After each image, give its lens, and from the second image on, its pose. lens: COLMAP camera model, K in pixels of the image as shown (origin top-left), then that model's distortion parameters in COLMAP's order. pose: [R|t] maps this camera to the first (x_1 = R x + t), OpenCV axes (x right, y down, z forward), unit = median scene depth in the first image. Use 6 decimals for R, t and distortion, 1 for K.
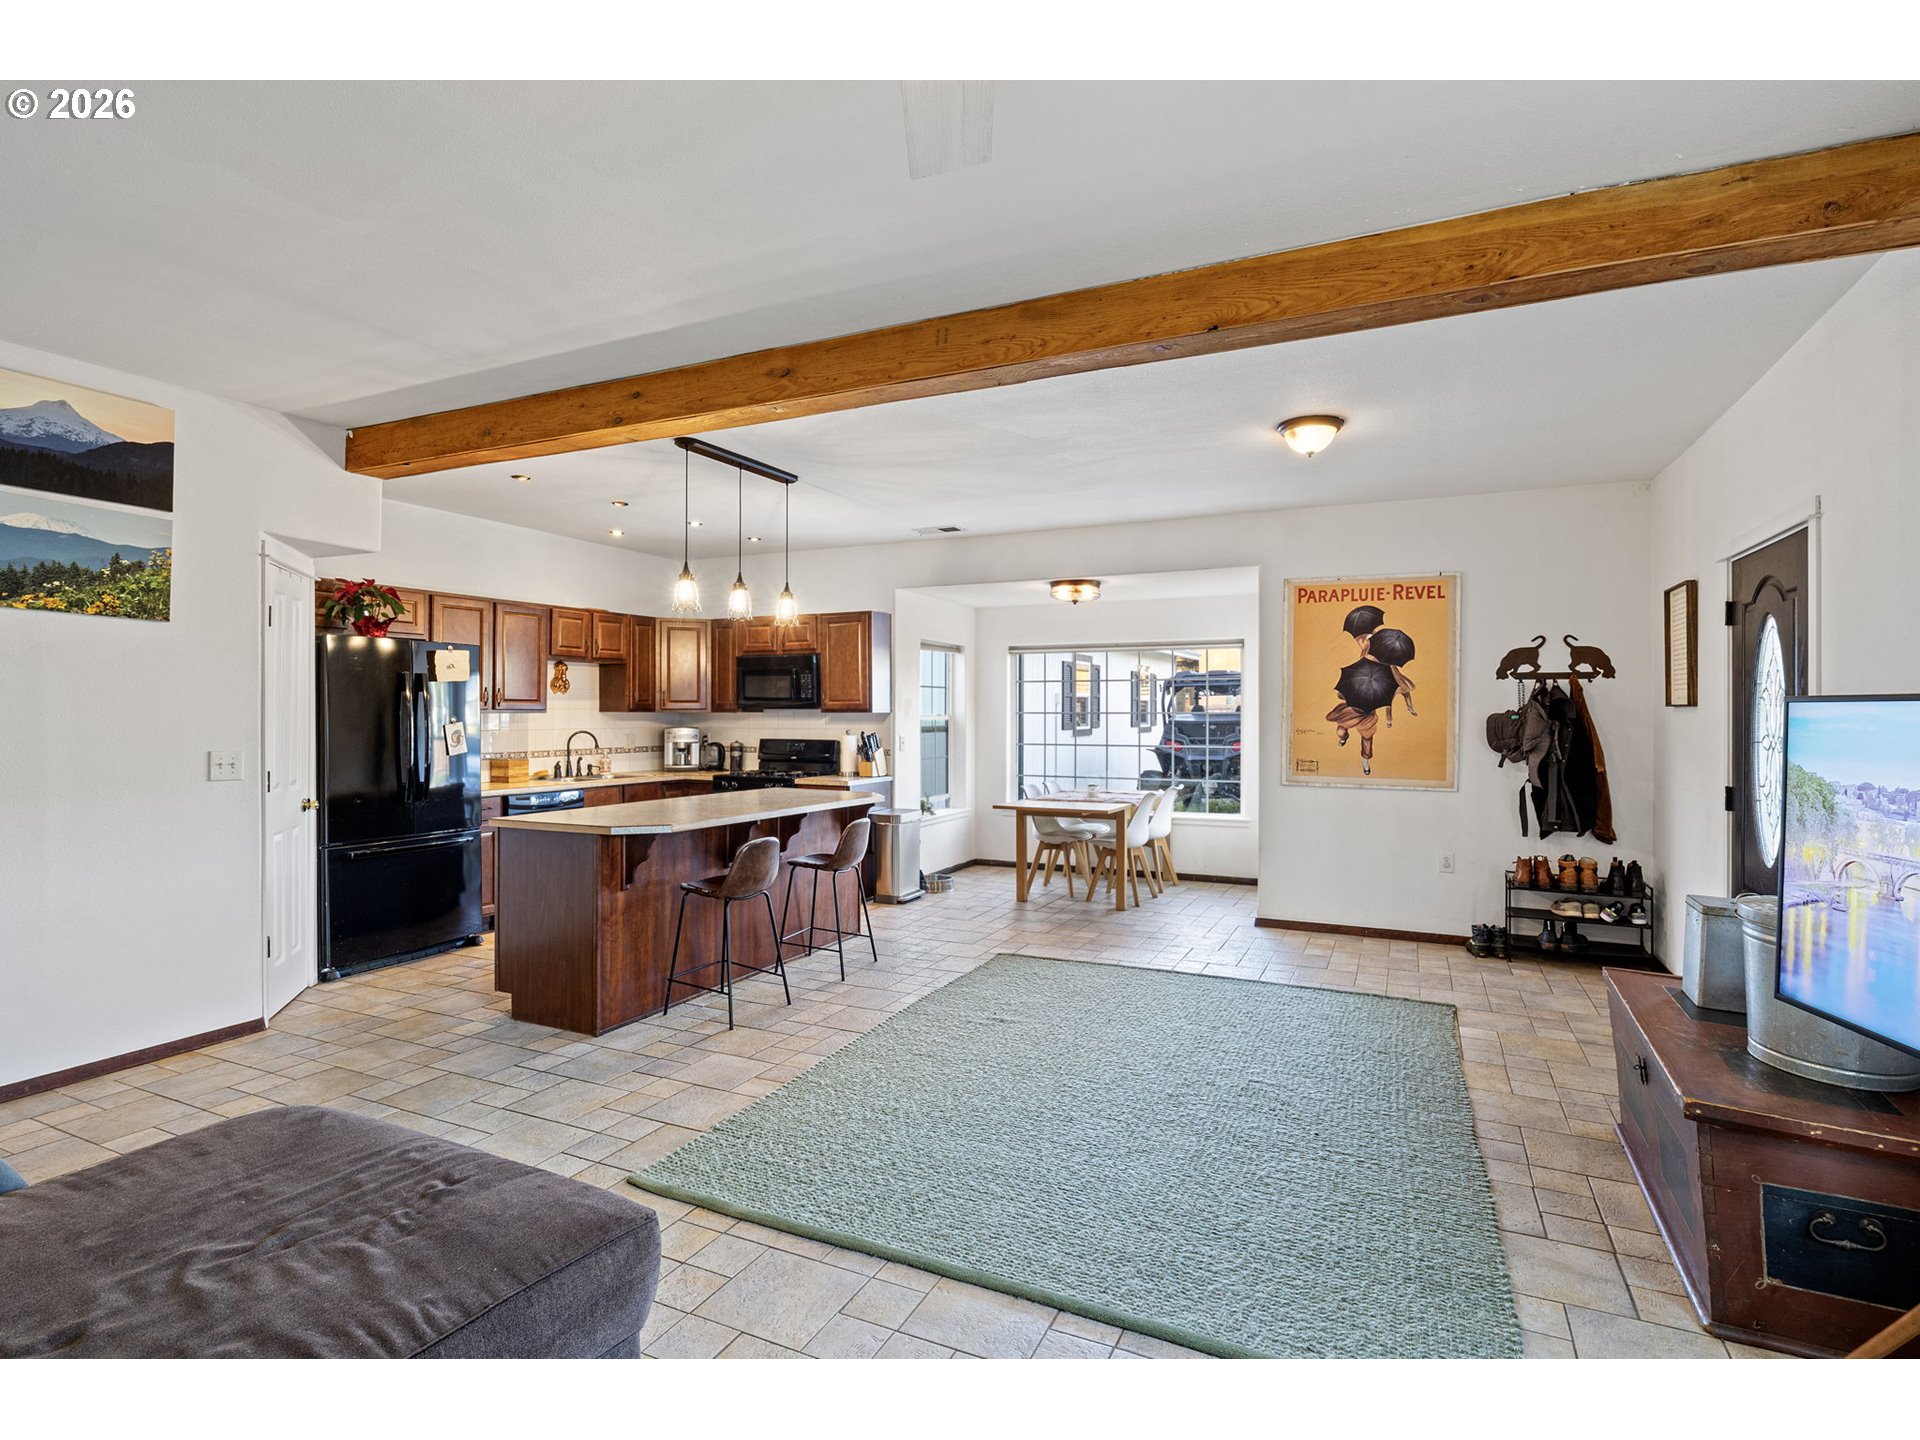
lens RADIAL K [[957.1, 0, 966.4], [0, 957.1, 715.3], [0, 0, 1]] dist [-0.009397, -0.001390]
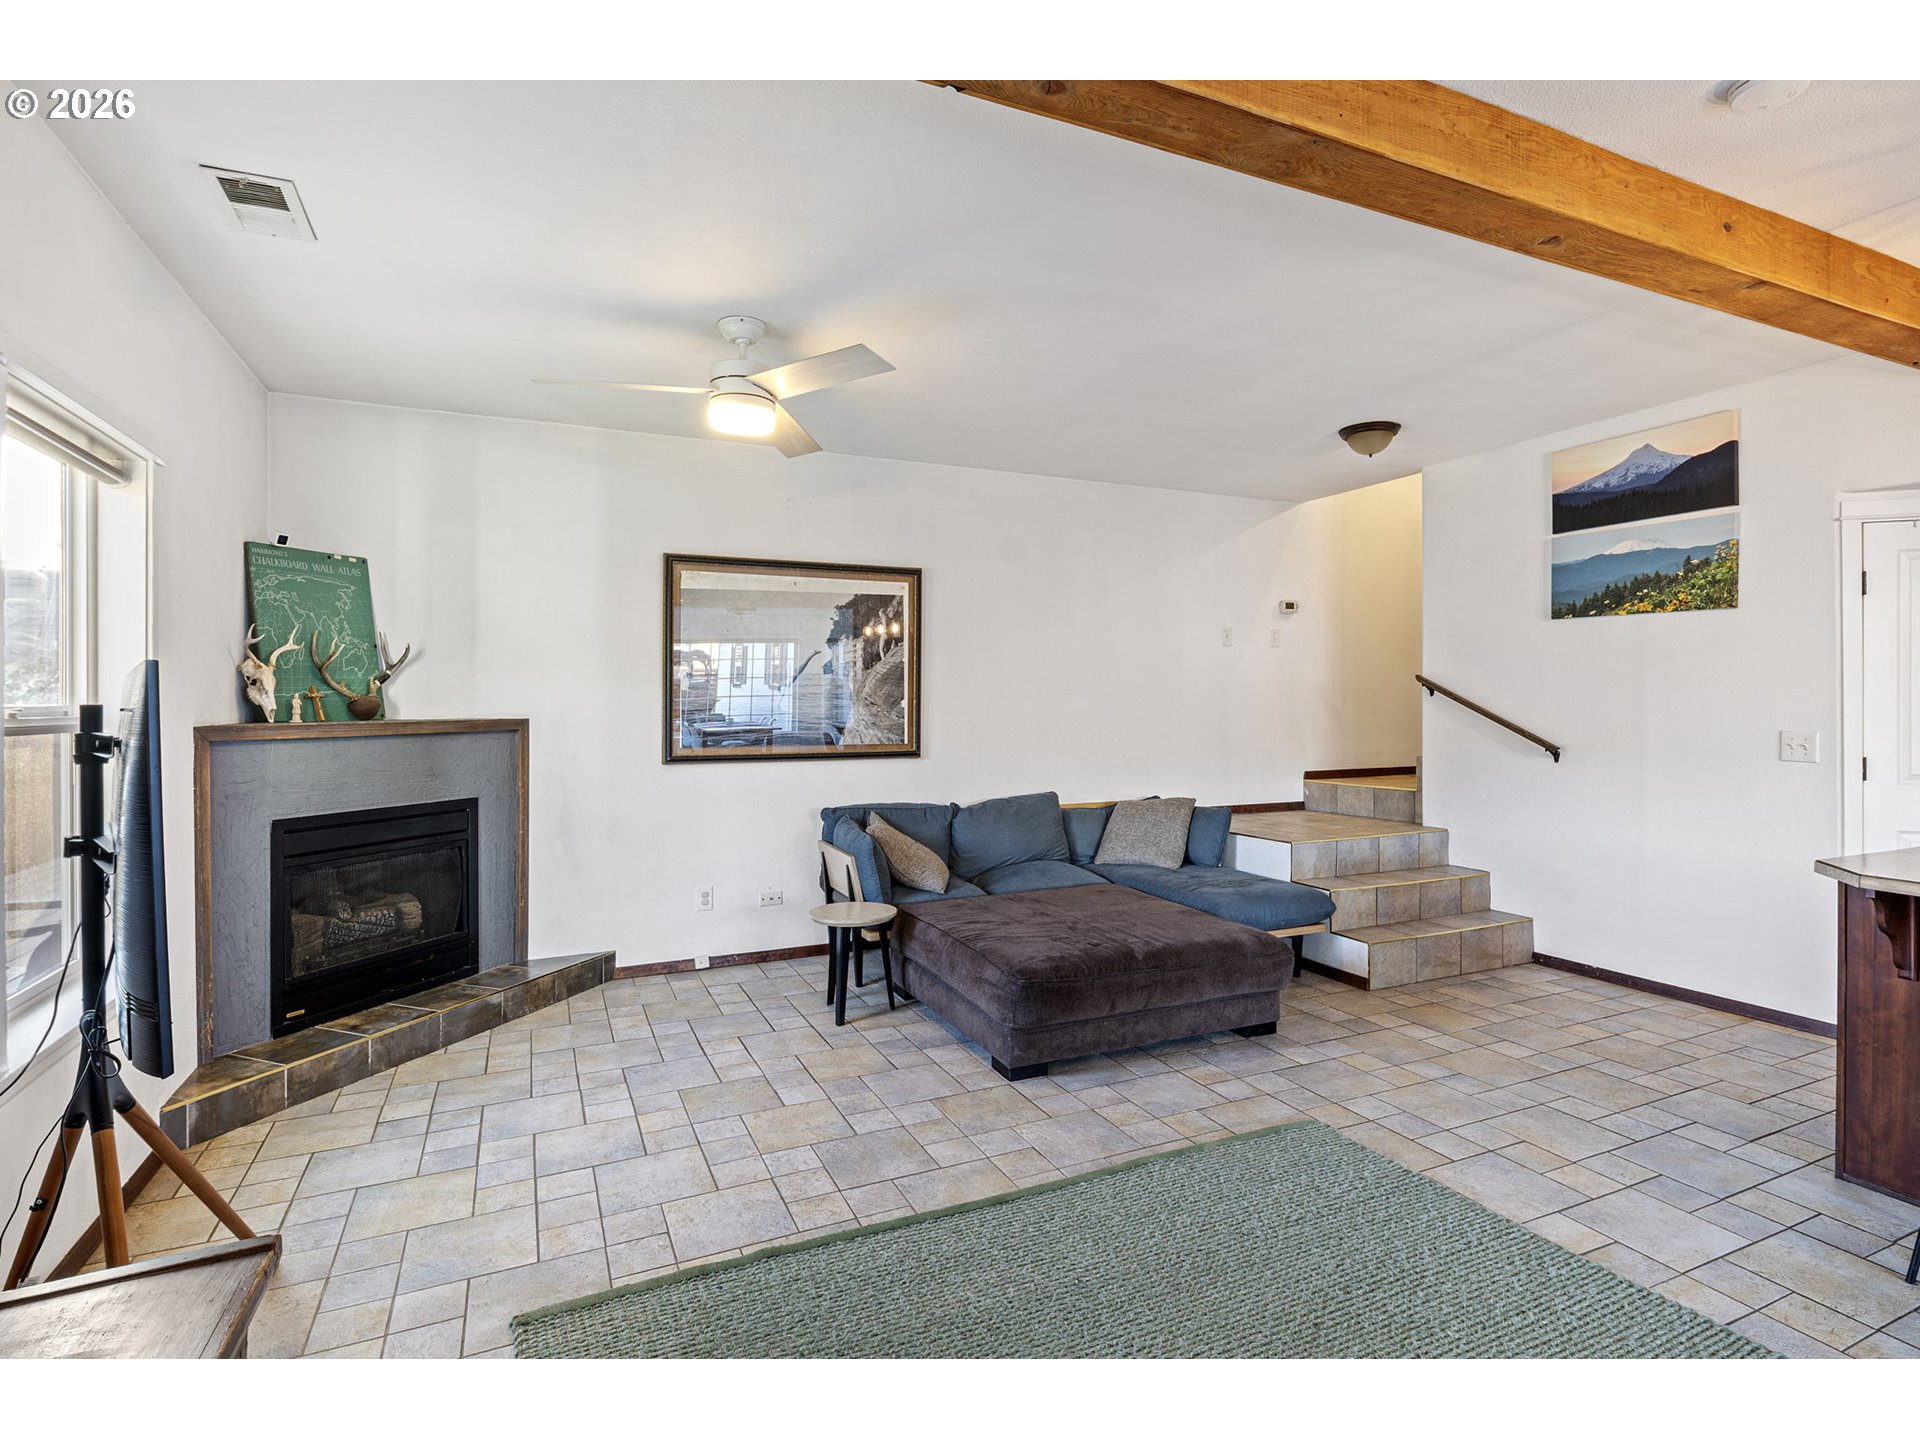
lens RADIAL K [[959.0, 0, 967.6], [0, 959.0, 703.7], [0, 0, 1]] dist [-0.009430, -0.000809]
pose [[-0.645739, 0.001921, -0.763556, 0.339873], [0.001382, 0.999998, 0.001347, 0.004417], [0.763557, -0.000185, -0.645740, 0.651152]]
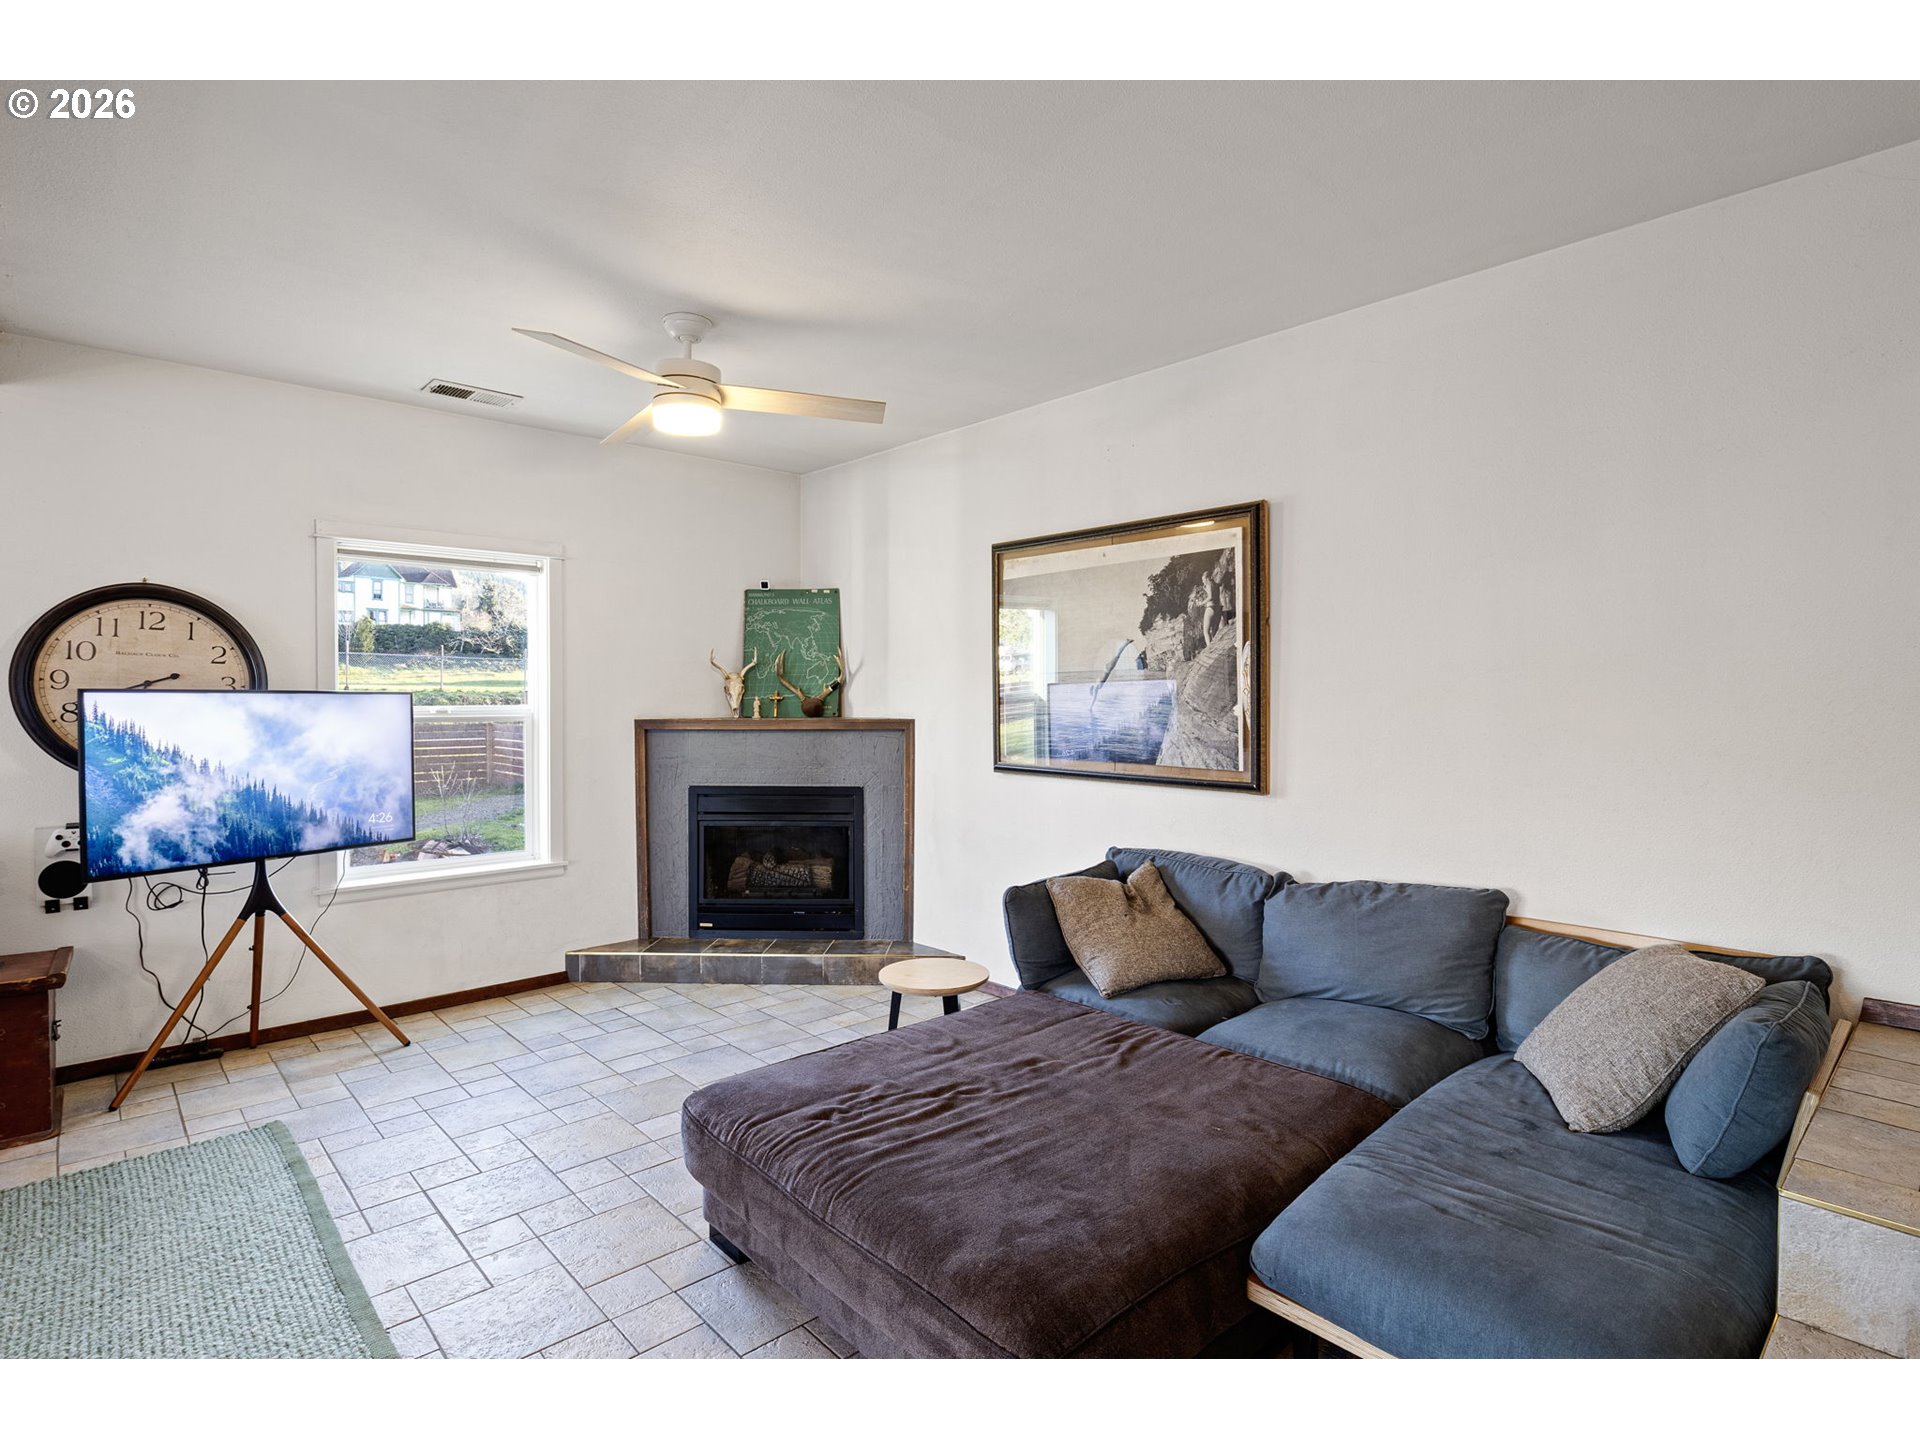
lens RADIAL K [[959.0, 0, 967.6], [0, 959.0, 703.7], [0, 0, 1]] dist [-0.009430, -0.000809]
pose [[-0.927505, -0.003781, 0.373792, -0.359924], [-0.000549, 0.999962, 0.008754, -0.003587], [-0.373811, 0.007914, -0.927471, 0.639371]]
